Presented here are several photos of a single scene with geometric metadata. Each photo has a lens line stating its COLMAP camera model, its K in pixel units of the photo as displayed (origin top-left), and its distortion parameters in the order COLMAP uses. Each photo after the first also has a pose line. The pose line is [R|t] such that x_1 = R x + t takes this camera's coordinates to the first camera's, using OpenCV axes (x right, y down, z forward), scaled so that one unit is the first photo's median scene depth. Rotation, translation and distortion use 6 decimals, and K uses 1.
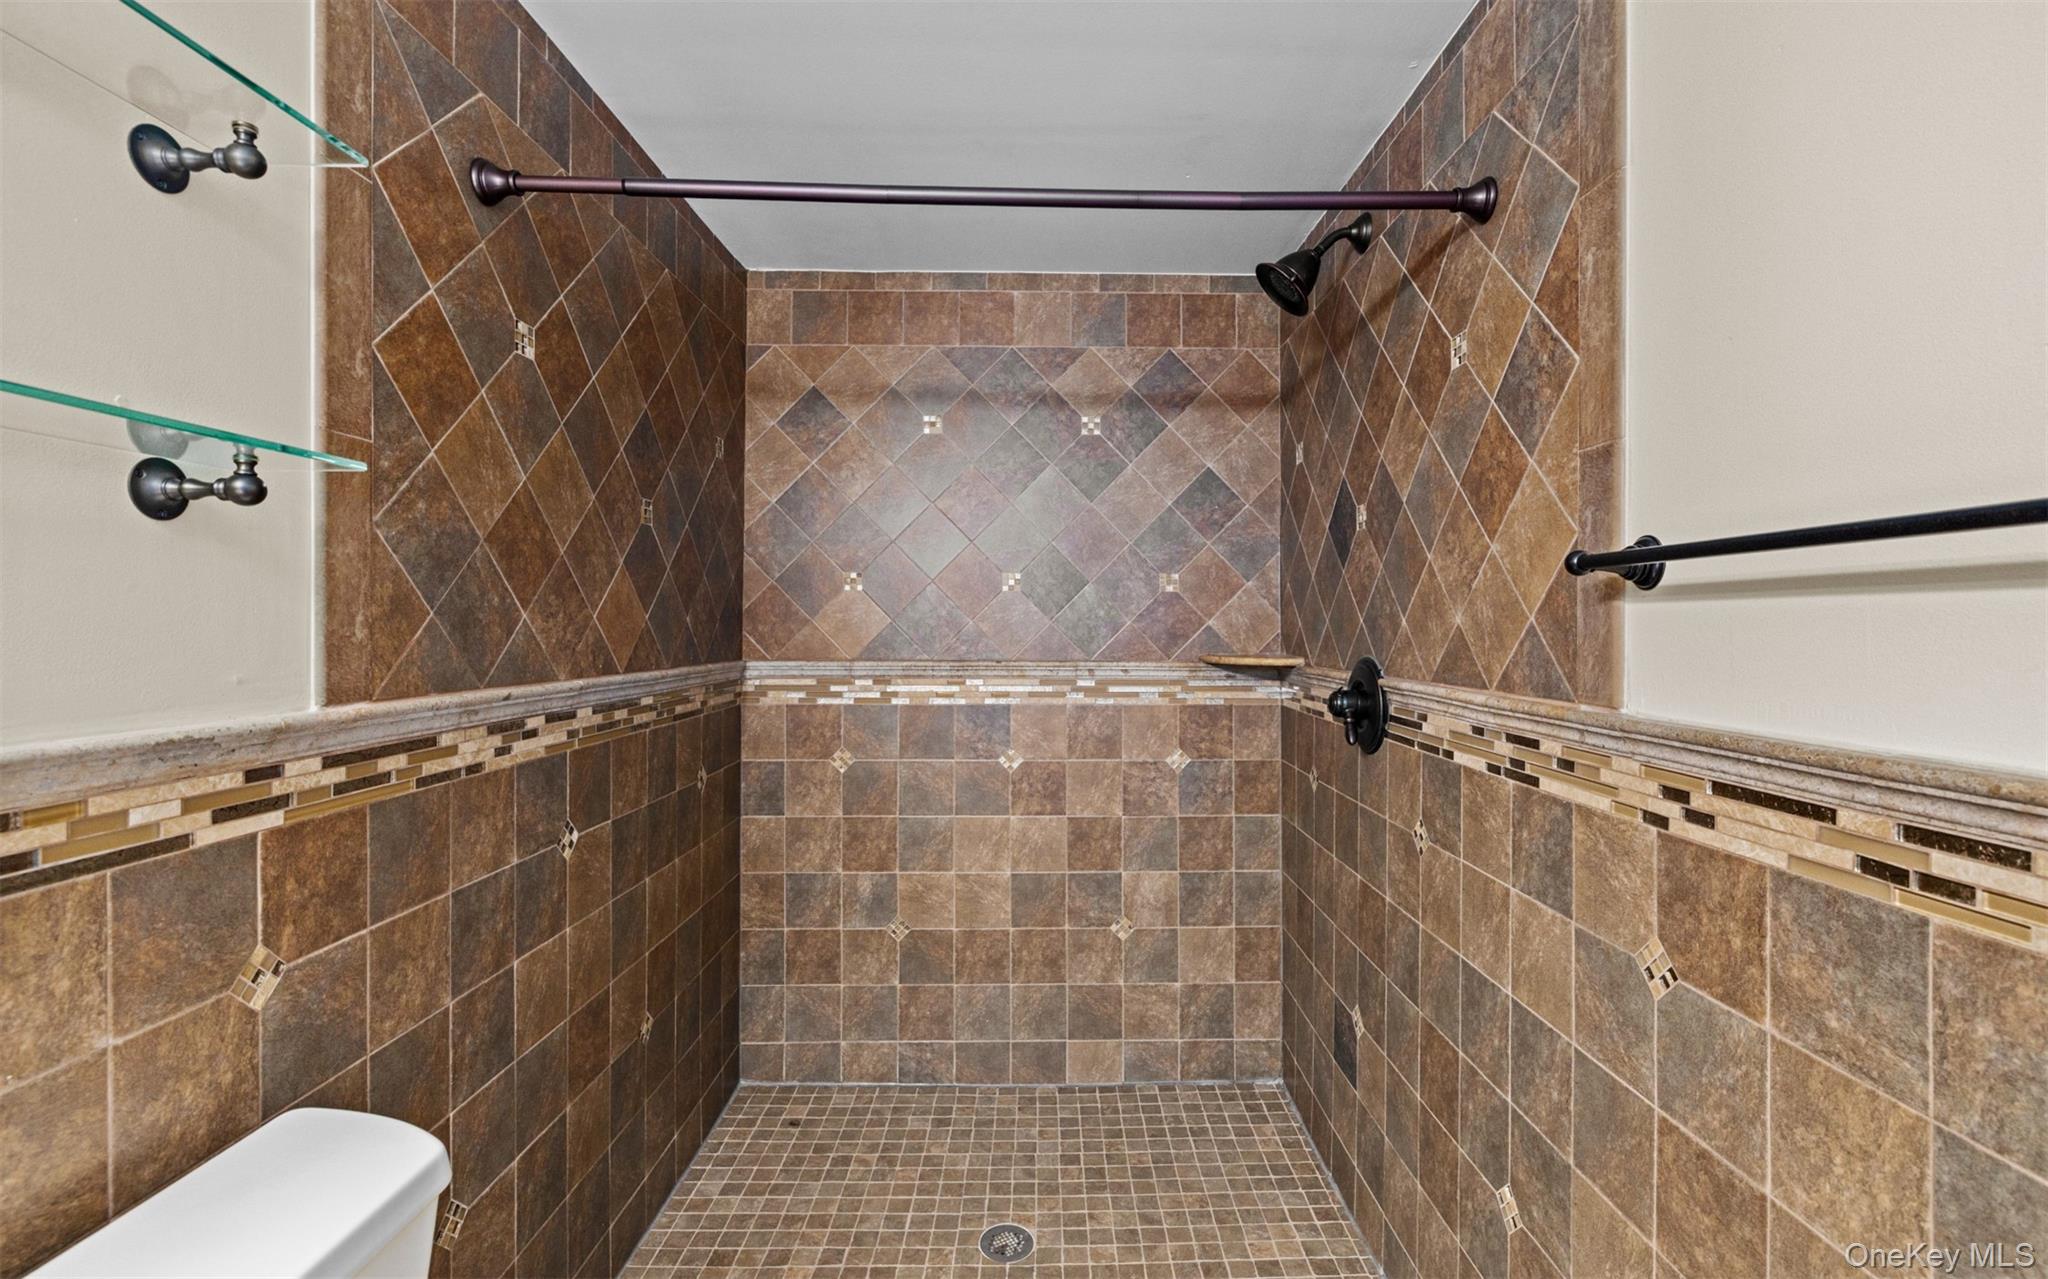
lens RADIAL K [[896.4, 0, 1026.7], [0, 896.4, 626.6], [0, 0, 1]] dist [0.000462, 0.000370]
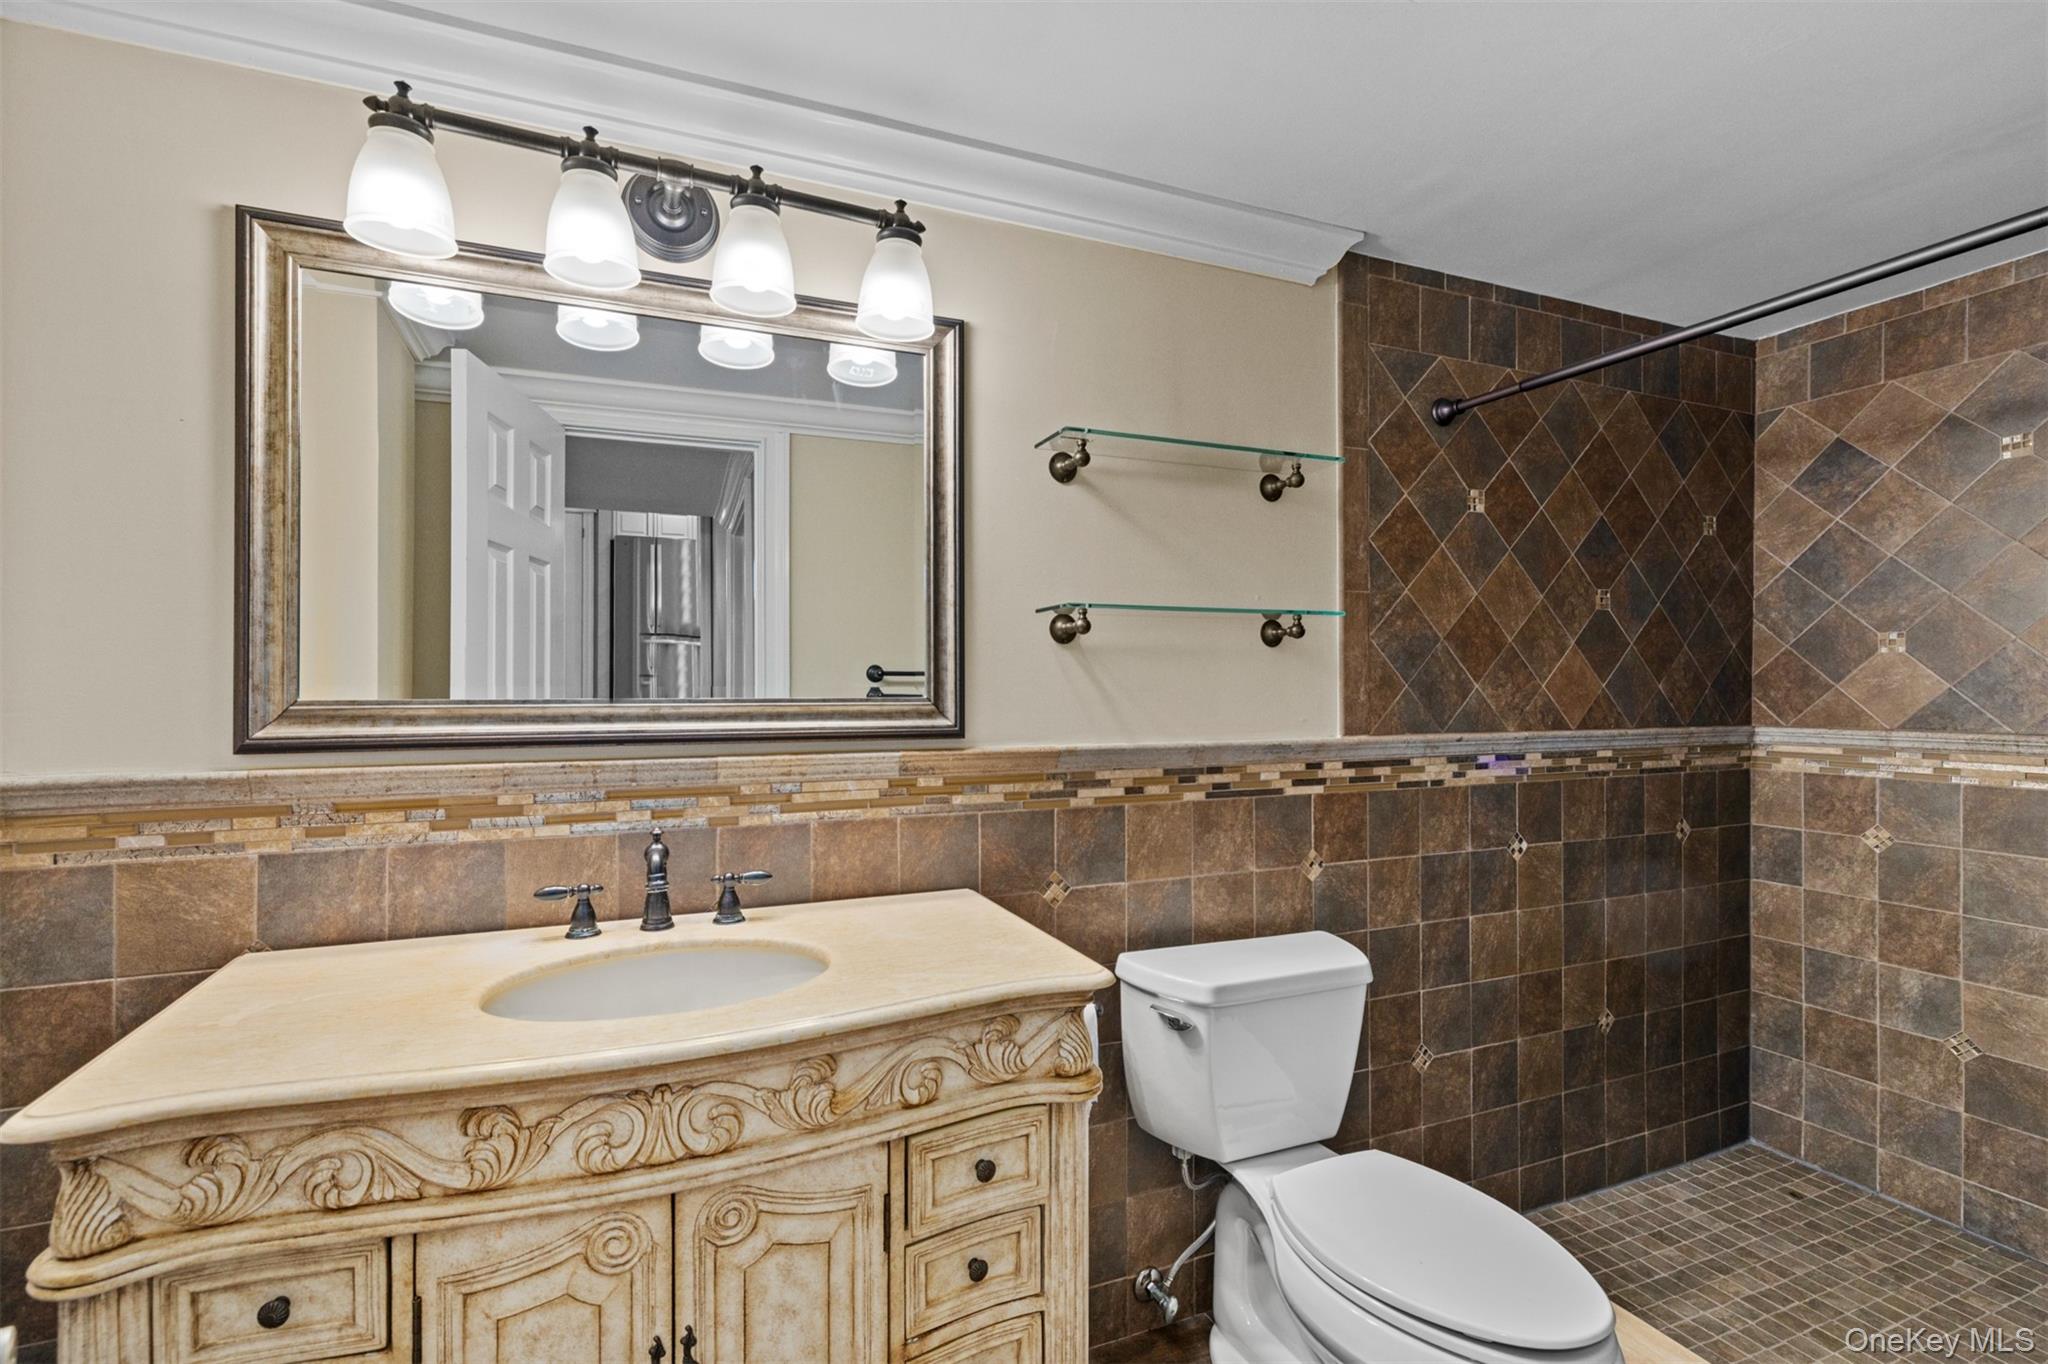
lens RADIAL K [[928.7, 0, 1018.6], [0, 928.7, 684.2], [0, 0, 1]] dist [-0.001218, -0.000123]
pose [[0.383598, -0.005373, -0.923485, 0.410752], [0.001257, 0.999985, -0.005296, -0.005858], [0.923500, 0.000870, 0.383599, -0.210591]]
